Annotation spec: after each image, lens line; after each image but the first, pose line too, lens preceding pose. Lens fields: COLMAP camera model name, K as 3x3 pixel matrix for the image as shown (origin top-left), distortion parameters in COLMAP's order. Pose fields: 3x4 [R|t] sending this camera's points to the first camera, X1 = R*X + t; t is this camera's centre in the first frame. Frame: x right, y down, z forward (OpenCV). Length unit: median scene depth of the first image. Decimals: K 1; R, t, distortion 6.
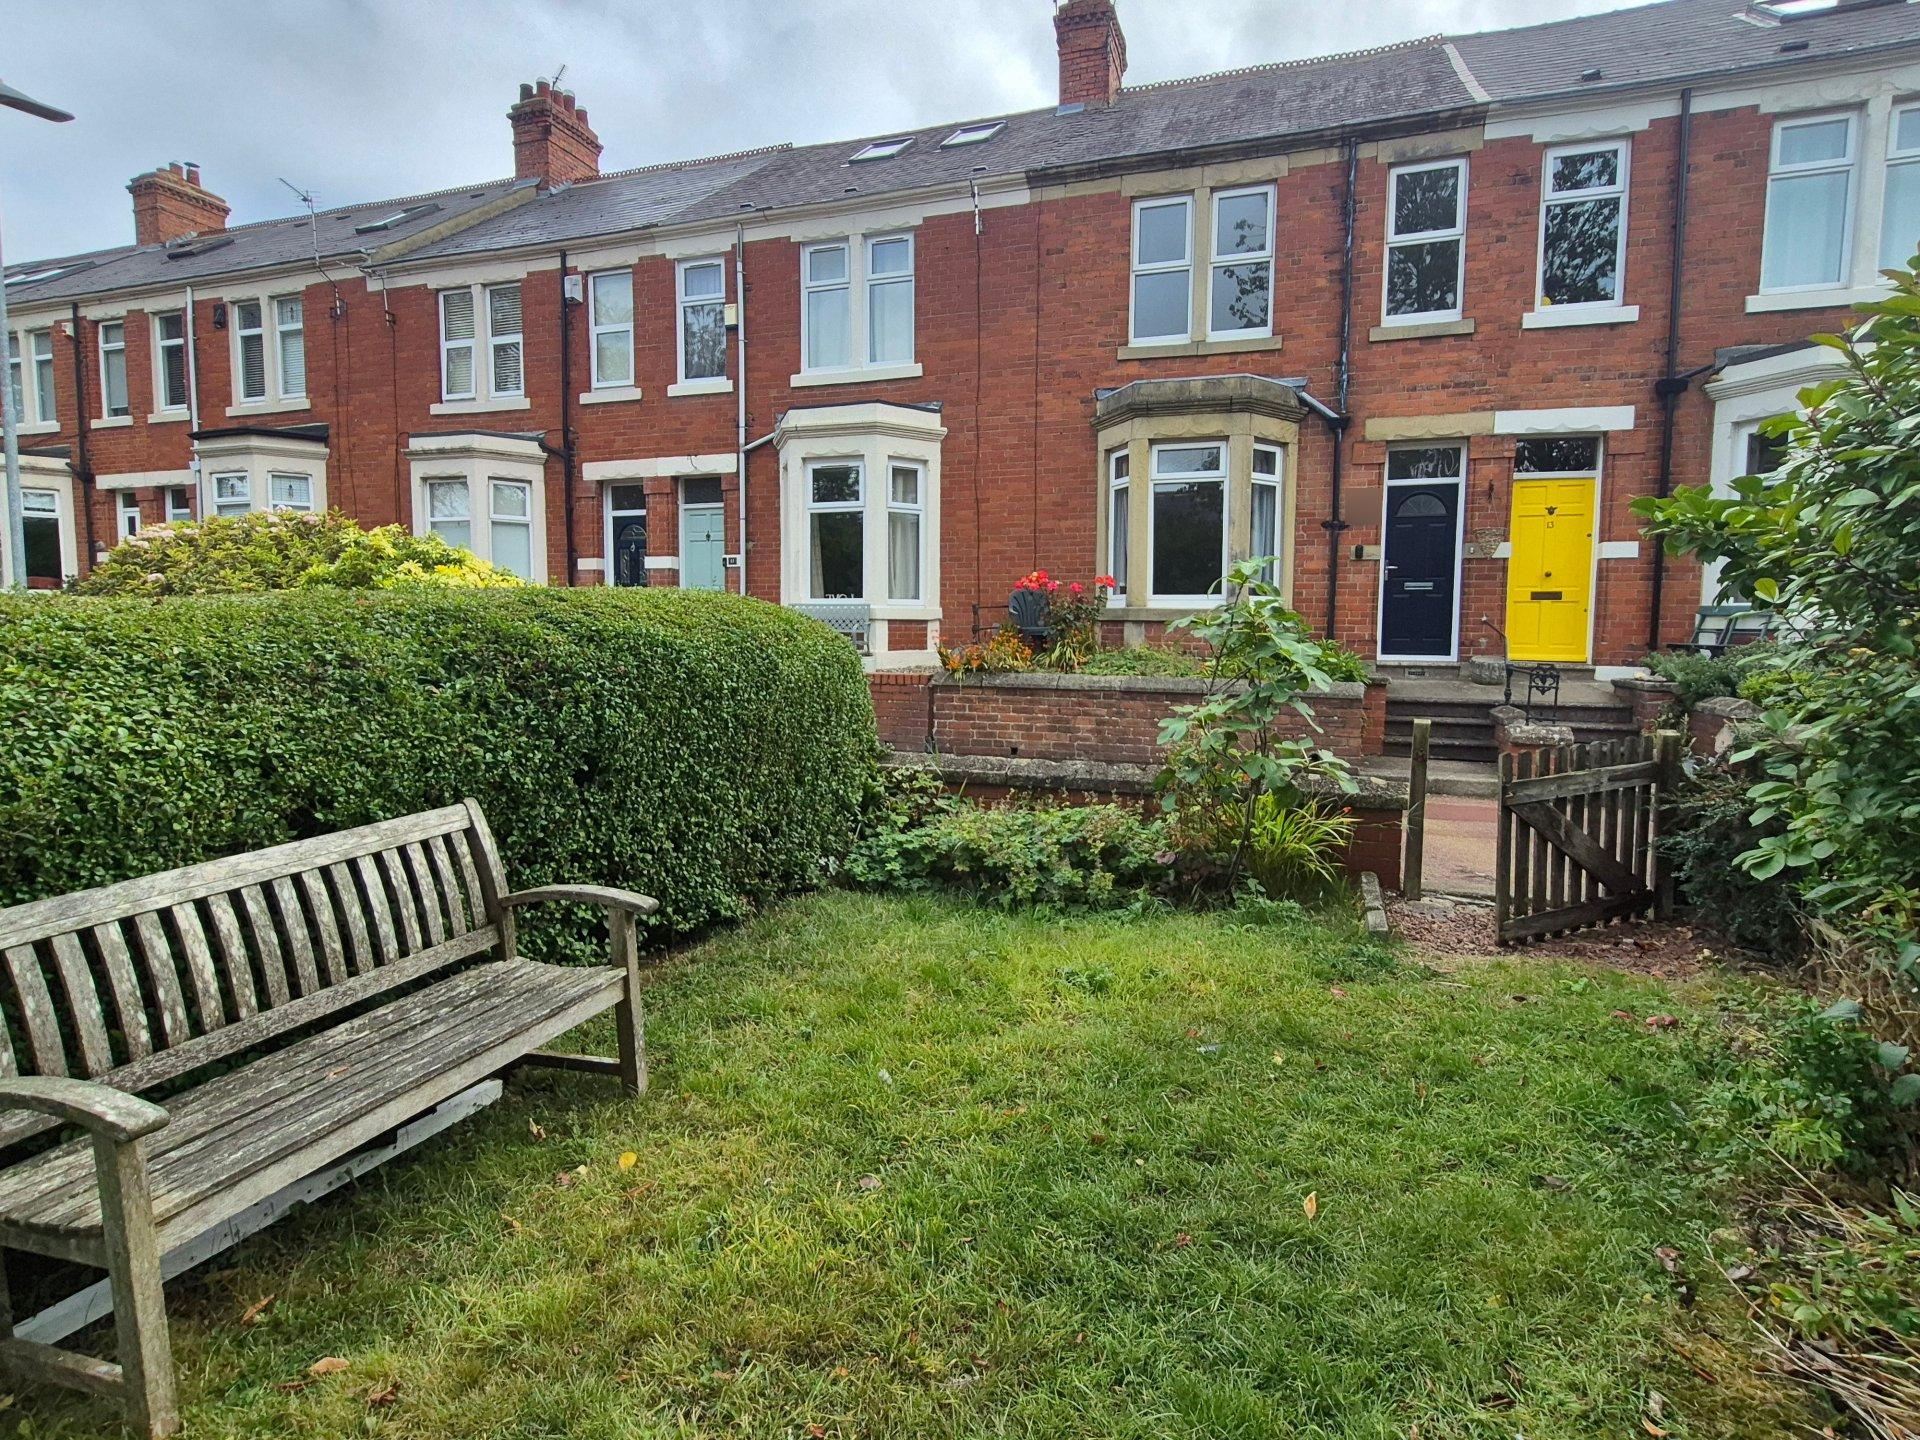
lens RADIAL K [[1001.7, 0, 957.1], [0, 1001.7, 717.8], [0, 0, 1]] dist [0.005518, 0.000136]
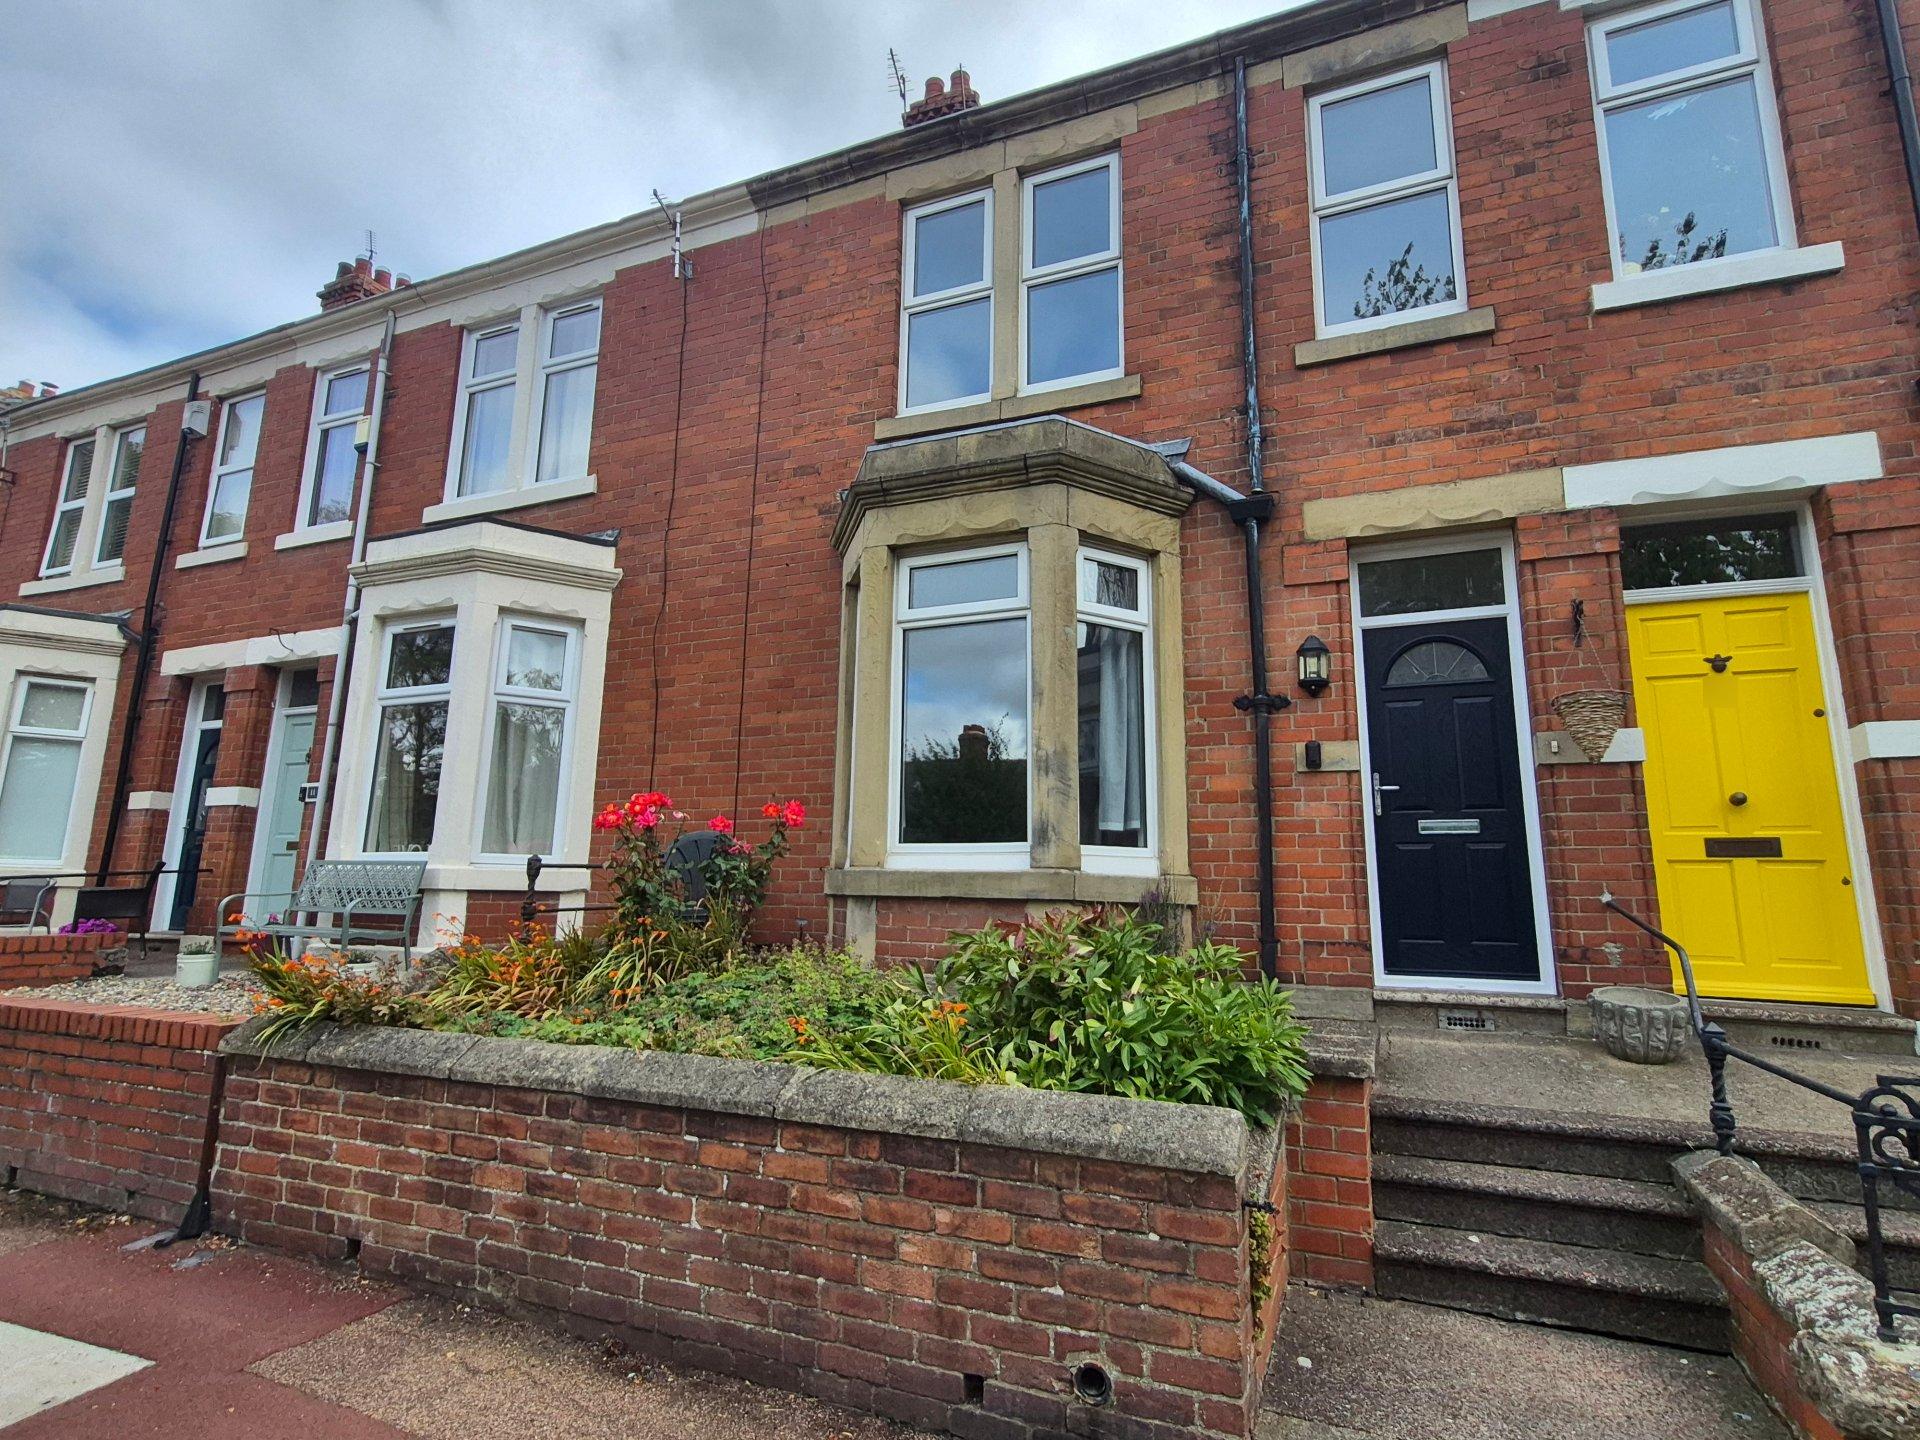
lens RADIAL K [[1001.7, 0, 964.5], [0, 1001.7, 712.1], [0, 0, 1]] dist [0.005518, 0.000136]
pose [[0.997882, -0.003448, -0.064953, 0.262627], [-0.014397, 0.962115, -0.272263, -0.051124], [0.063431, 0.272621, 0.960028, 0.516102]]
